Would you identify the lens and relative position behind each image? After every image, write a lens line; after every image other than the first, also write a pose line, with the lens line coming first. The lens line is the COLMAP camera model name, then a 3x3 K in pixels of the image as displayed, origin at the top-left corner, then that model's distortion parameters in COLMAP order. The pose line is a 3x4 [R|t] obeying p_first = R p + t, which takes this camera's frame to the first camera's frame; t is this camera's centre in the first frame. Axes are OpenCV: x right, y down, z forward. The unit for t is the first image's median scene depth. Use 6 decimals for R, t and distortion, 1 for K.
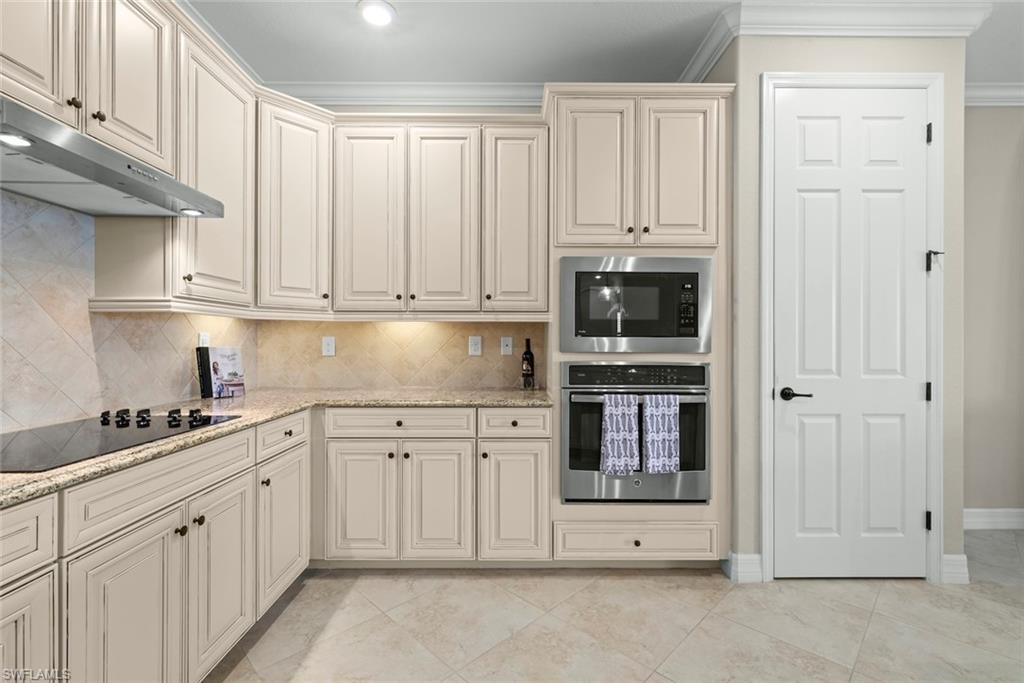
lens RADIAL K [[451.9, 0, 512.0], [0, 451.9, 341.5], [0, 0, 1]] dist [0.002006, 0.000403]
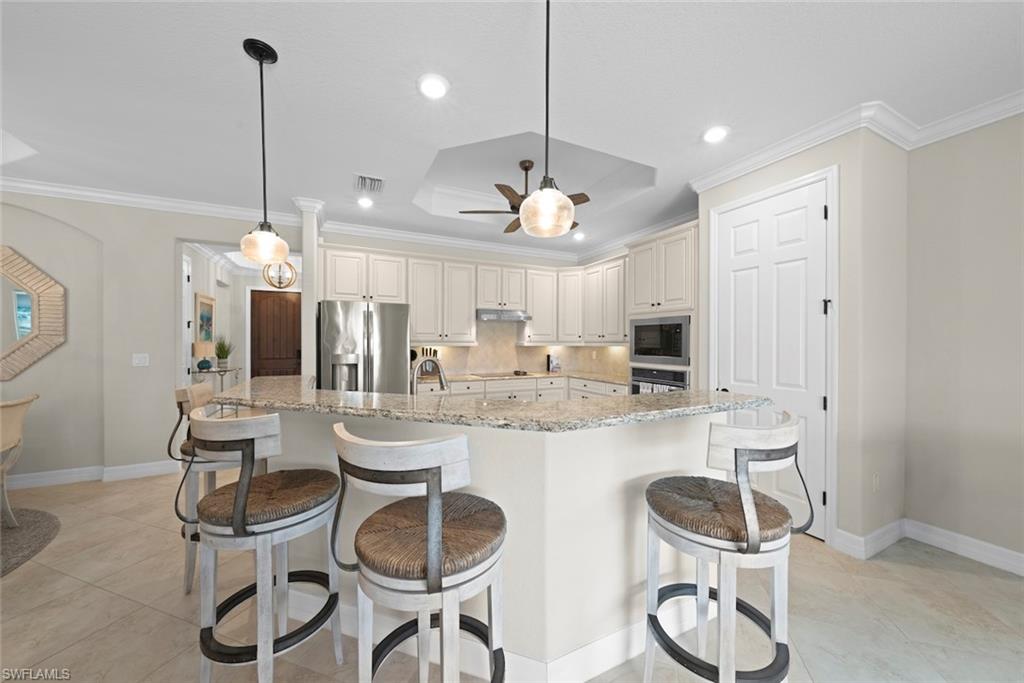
lens RADIAL K [[361.7, 0, 512.5], [0, 361.7, 343.3], [0, 0, 1]] dist [-0.000834, -0.000005]
pose [[0.431086, 0.000499, -0.902310, 1.481948], [-0.001852, 0.999998, -0.000332, -0.066595], [0.902309, 0.001814, 0.431087, -0.305869]]
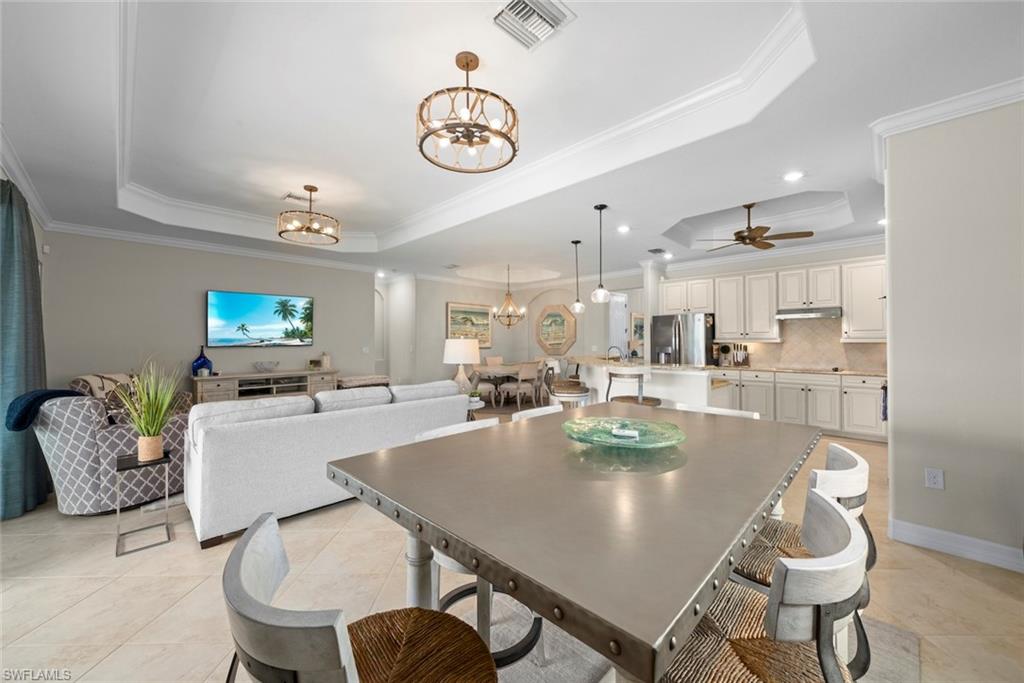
lens RADIAL K [[385.5, 0, 513.1], [0, 385.5, 338.0], [0, 0, 1]] dist [-0.000478, -0.000059]
pose [[-0.702807, -0.007064, -0.711346, 2.603666], [0.000649, 0.999944, -0.010571, -0.053968], [0.711380, -0.007891, -0.702763, 1.004517]]
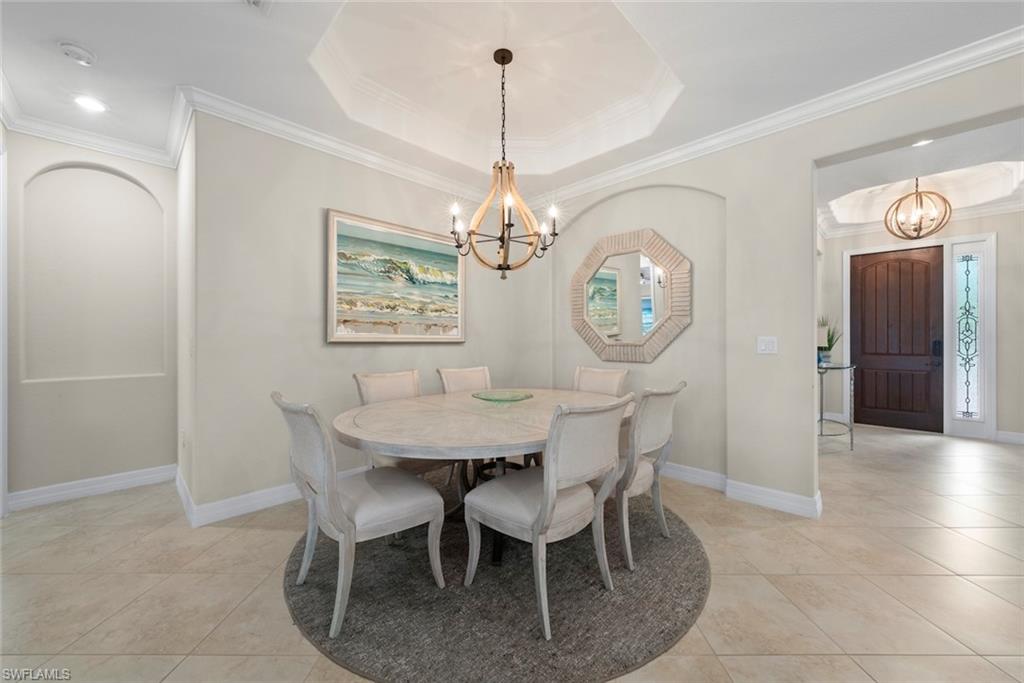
lens RADIAL K [[385.5, 0, 513.1], [0, 385.5, 338.0], [0, 0, 1]] dist [-0.000478, -0.000059]
pose [[-0.711139, -0.002582, -0.703047, 0.779485], [-0.001433, 0.999997, -0.002224, -0.008667], [0.703050, -0.000574, -0.711140, -0.796287]]
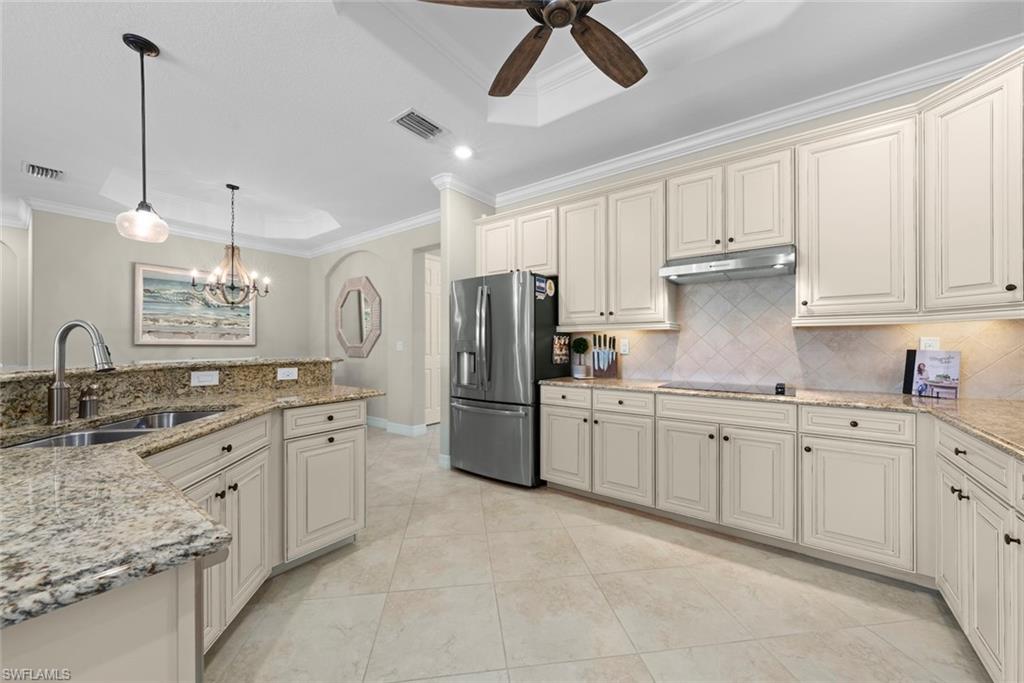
lens RADIAL K [[376.4, 0, 511.8], [0, 376.4, 343.9], [0, 0, 1]] dist [-0.000190, 0.000232]
pose [[-0.602572, -0.003221, -0.798058, 0.708467], [-0.001908, 0.999995, -0.002595, 0.001549], [0.798062, -0.000041, -0.602575, 0.773332]]
